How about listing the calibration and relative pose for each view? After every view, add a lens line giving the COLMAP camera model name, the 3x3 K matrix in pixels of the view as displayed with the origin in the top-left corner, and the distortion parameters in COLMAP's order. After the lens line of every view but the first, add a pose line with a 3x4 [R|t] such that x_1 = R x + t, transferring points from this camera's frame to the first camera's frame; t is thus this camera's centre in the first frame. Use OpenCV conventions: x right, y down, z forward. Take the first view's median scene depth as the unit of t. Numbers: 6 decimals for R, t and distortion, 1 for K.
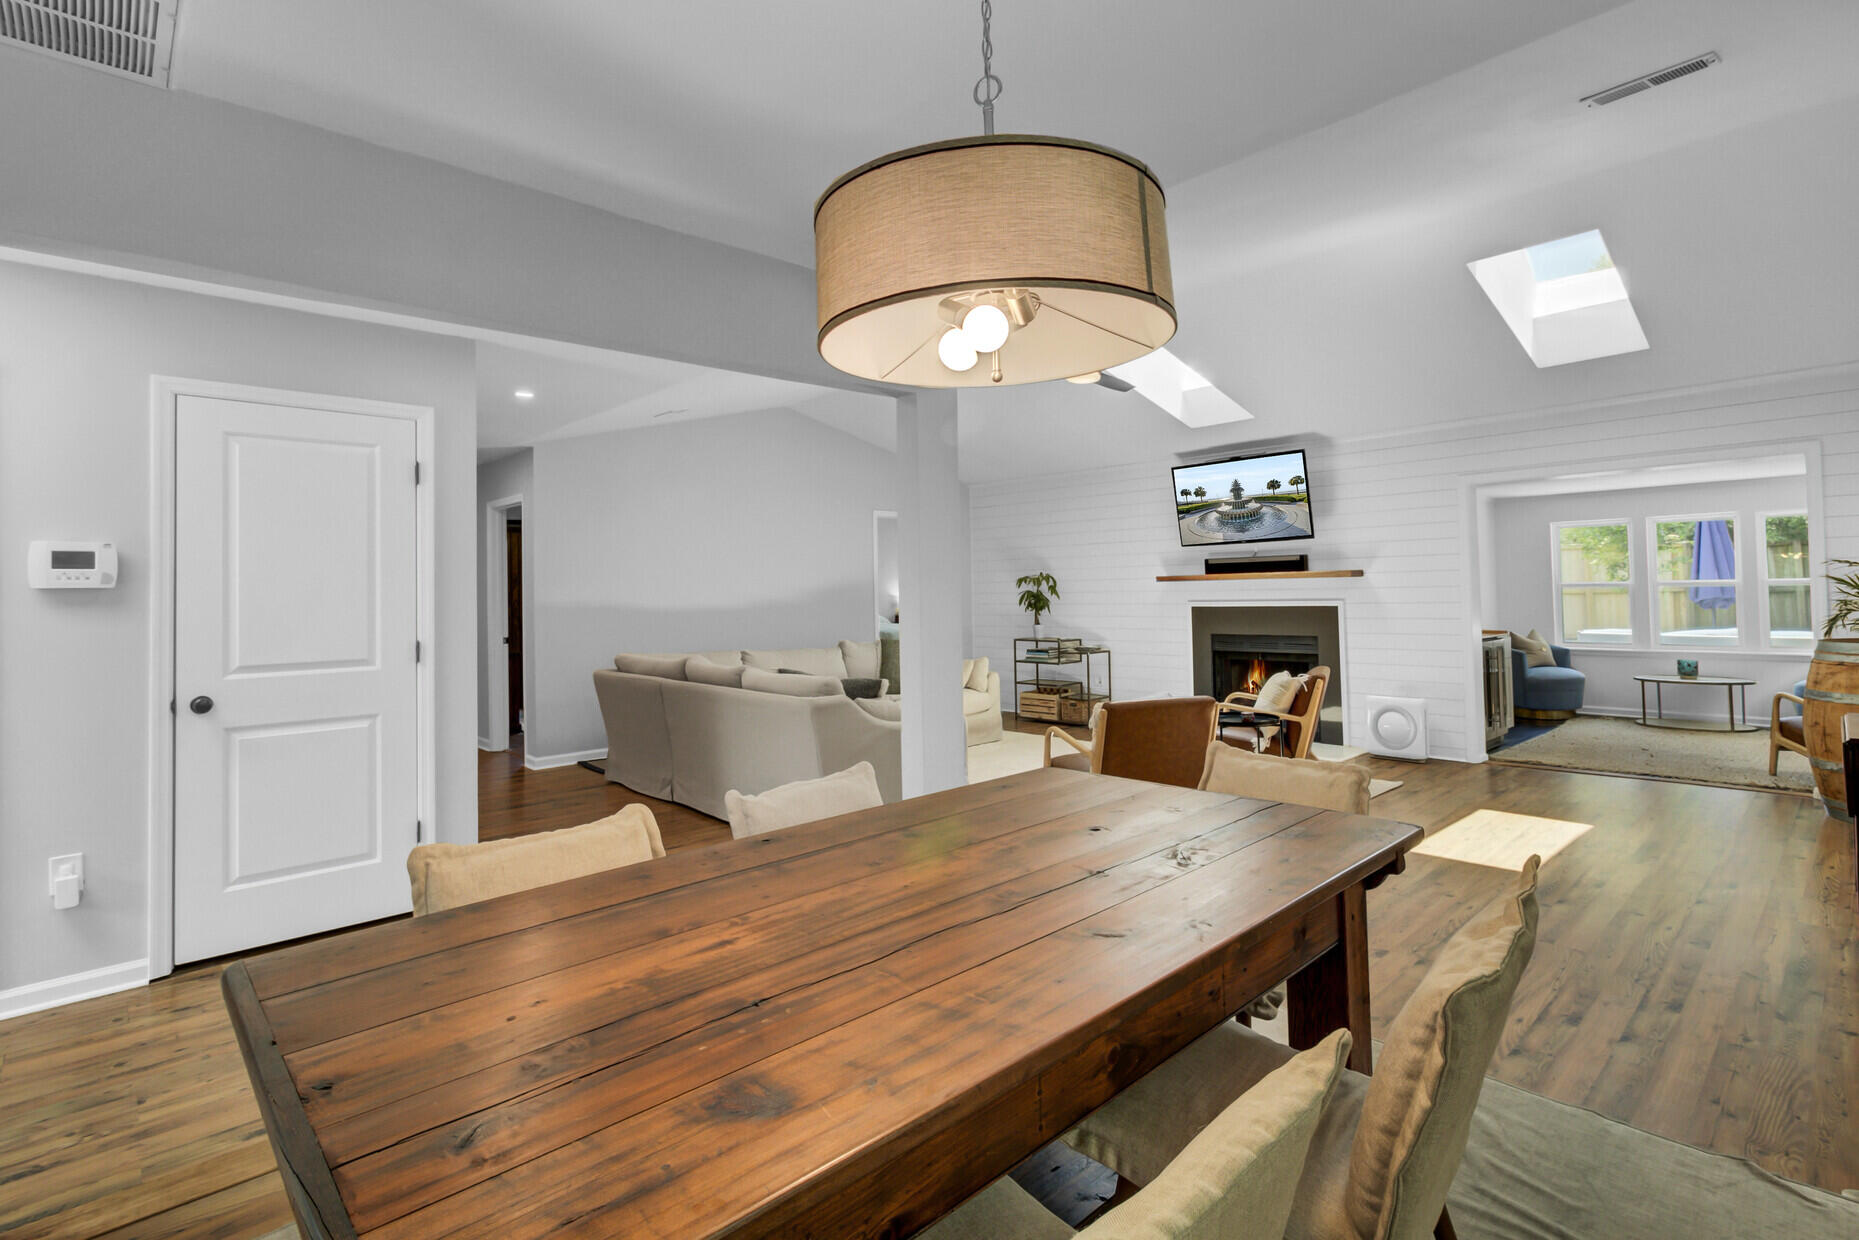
lens RADIAL K [[876.5, 0, 932.5], [0, 876.5, 568.0], [0, 0, 1]] dist [-0.011266, 0.007878]
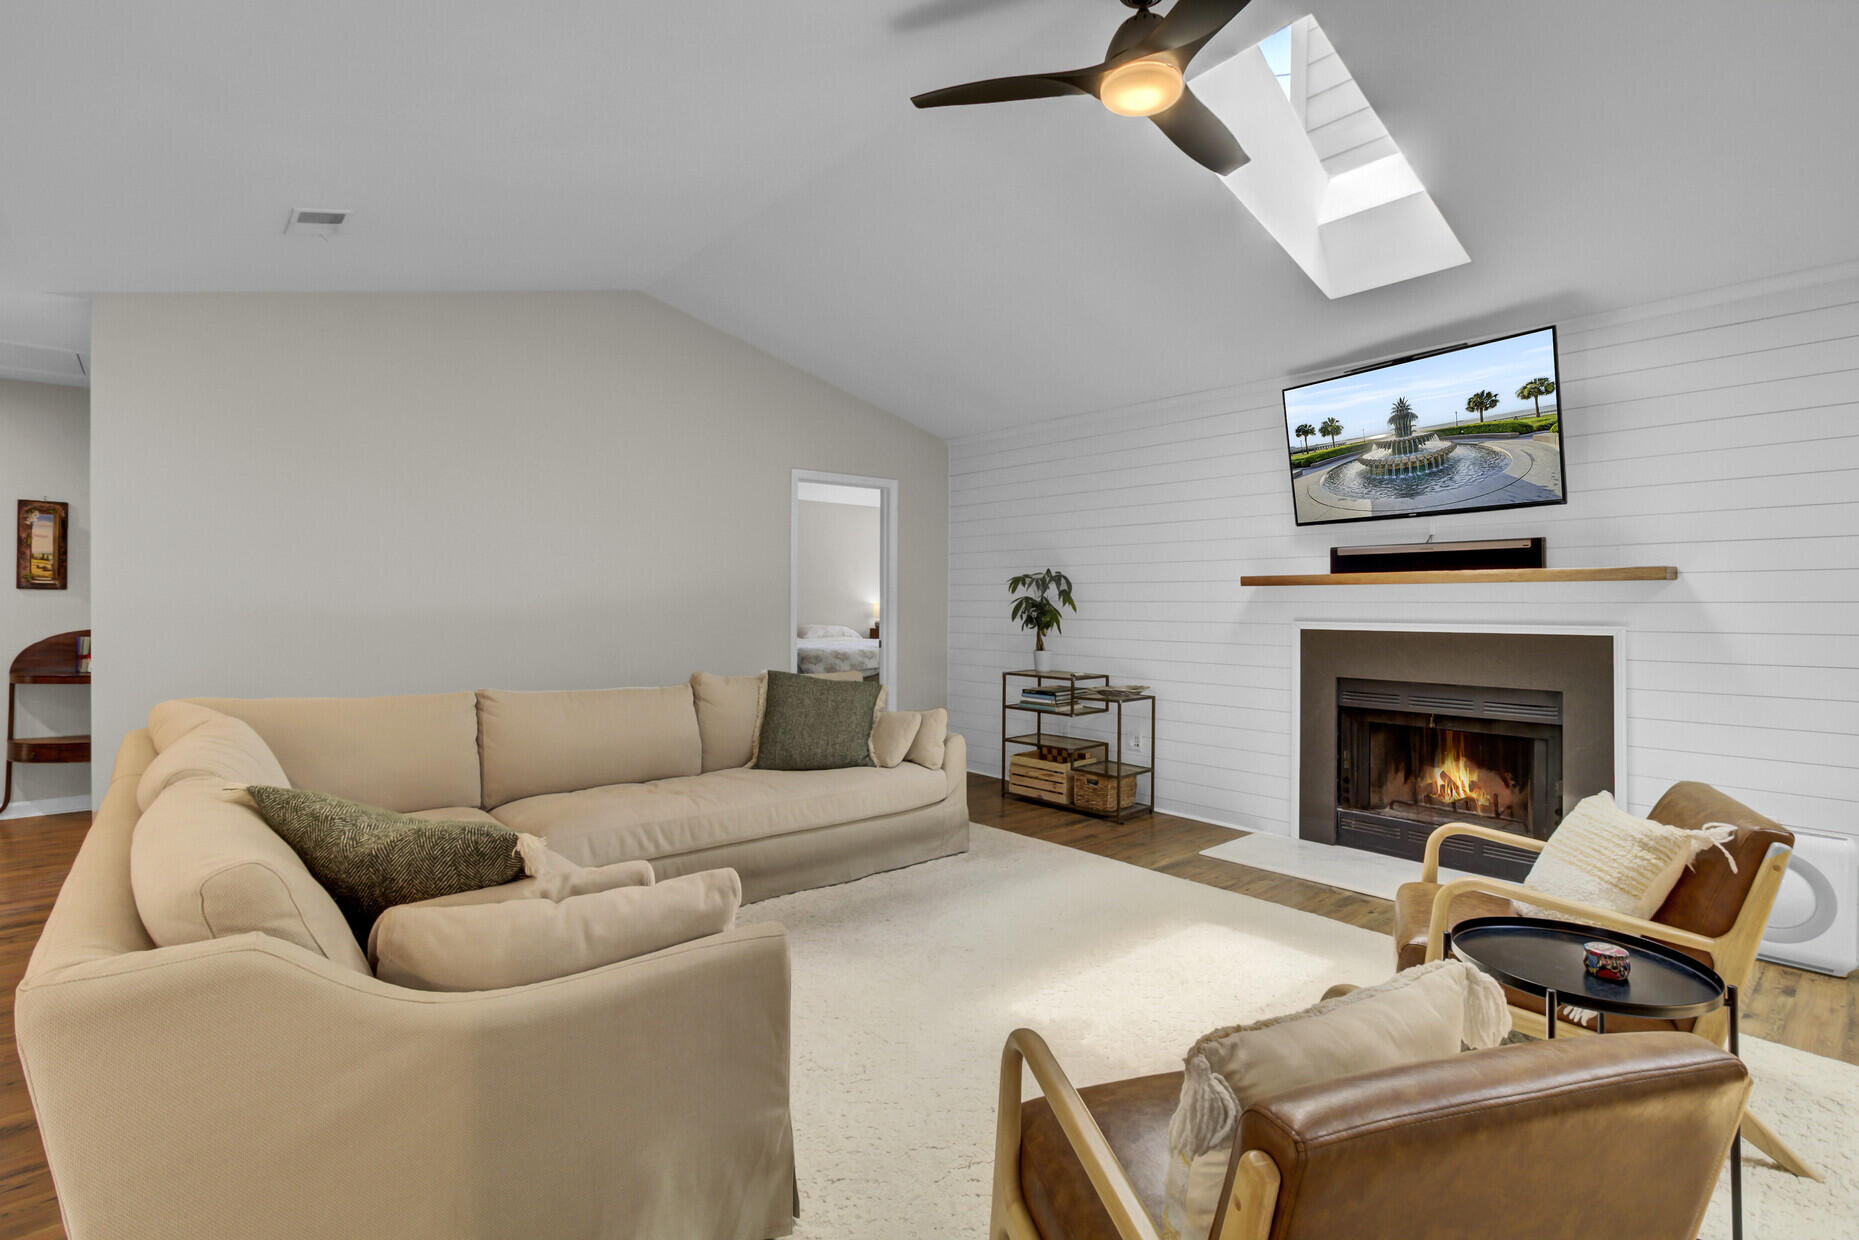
lens RADIAL K [[876.5, 0, 939.8], [0, 876.5, 613.0], [0, 0, 1]] dist [-0.011266, 0.007878]
pose [[0.999473, 0.023373, -0.022510, 0.069358], [-0.022533, 0.999065, 0.036901, 0.017398], [0.023352, -0.036374, 0.999065, 0.417414]]
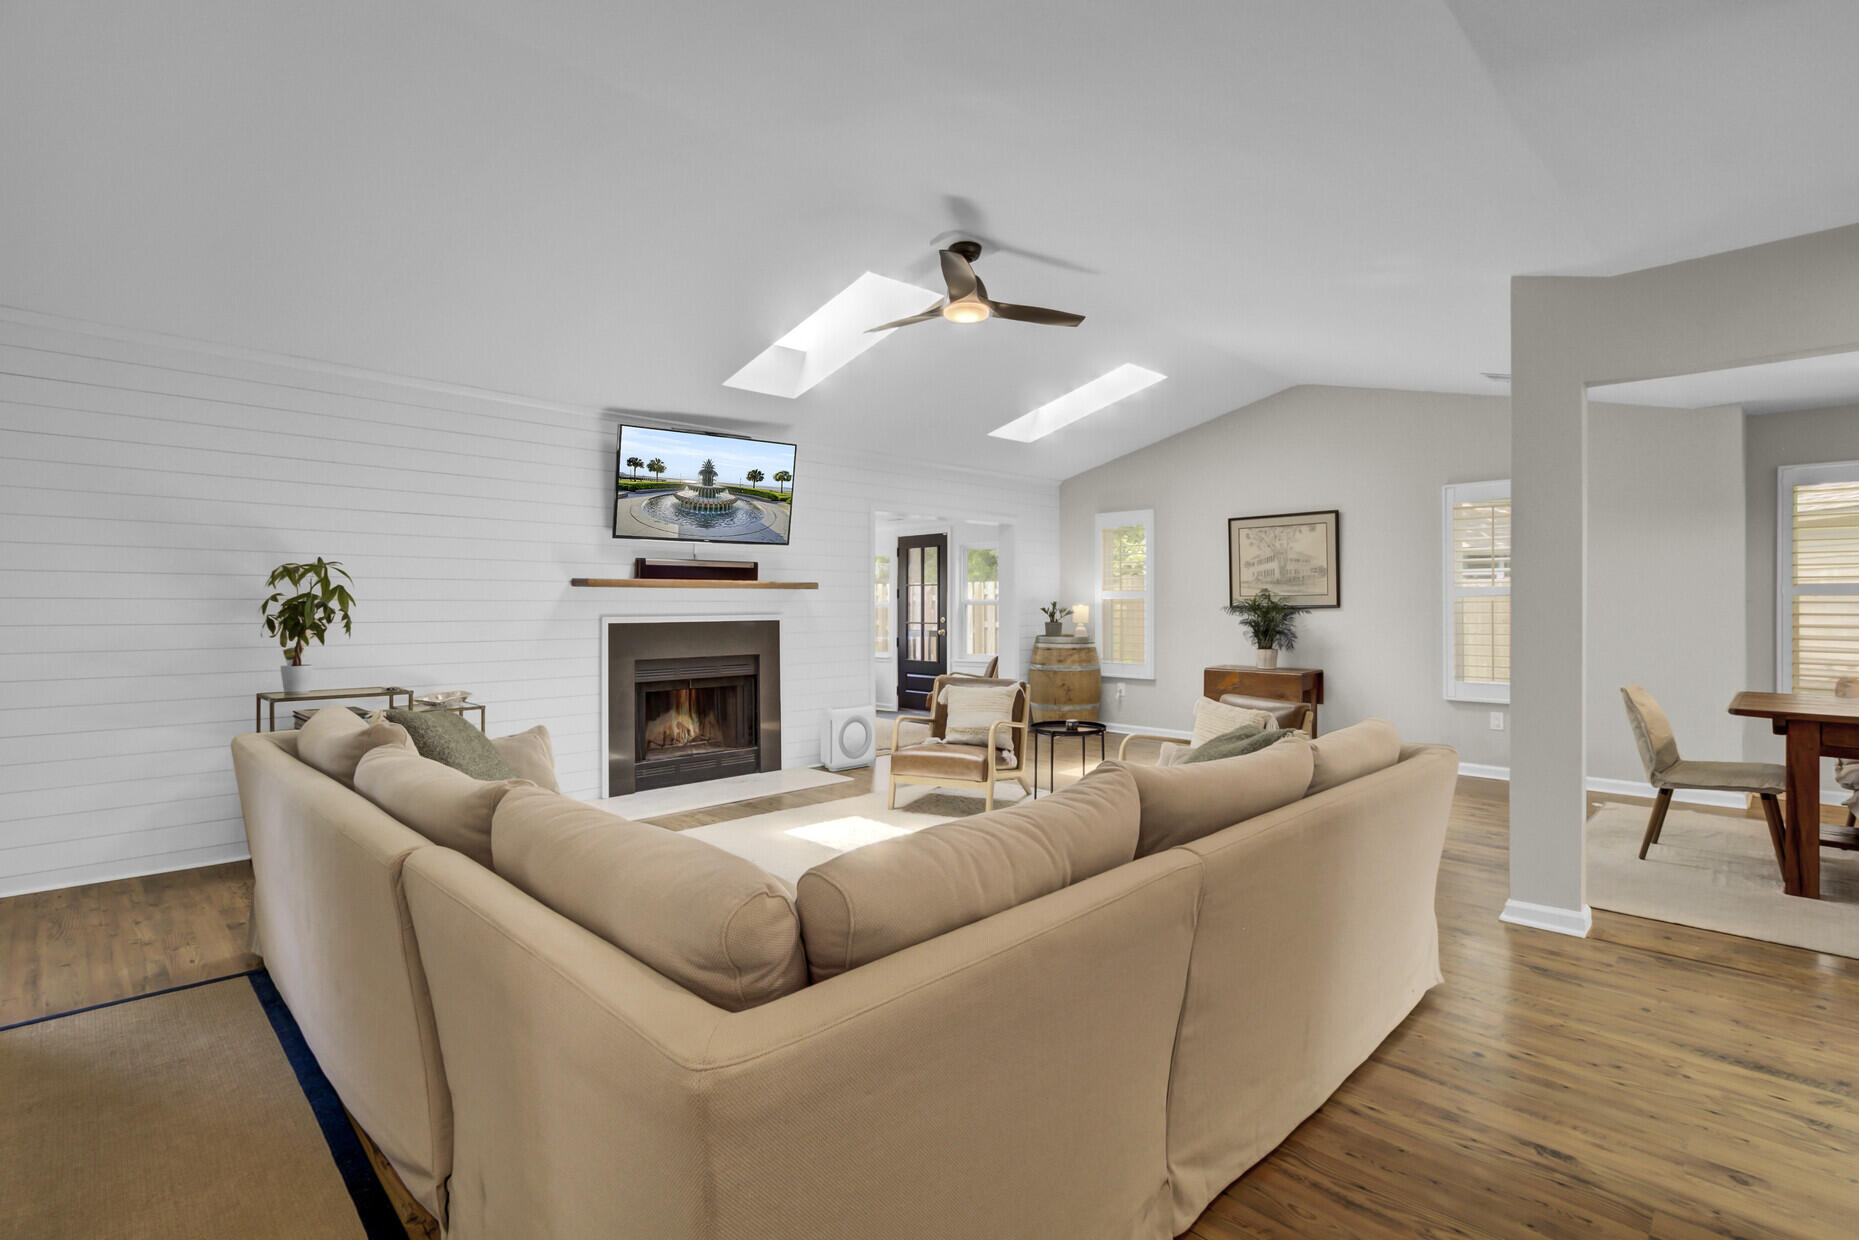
lens RADIAL K [[876.5, 0, 917.1], [0, 876.5, 610.6], [0, 0, 1]] dist [-0.011266, 0.007878]
pose [[-0.027981, 0.012550, 0.999530, -0.415932], [-0.024380, 0.999615, -0.013234, 0.037604], [-0.999311, -0.024739, -0.027664, 0.781770]]
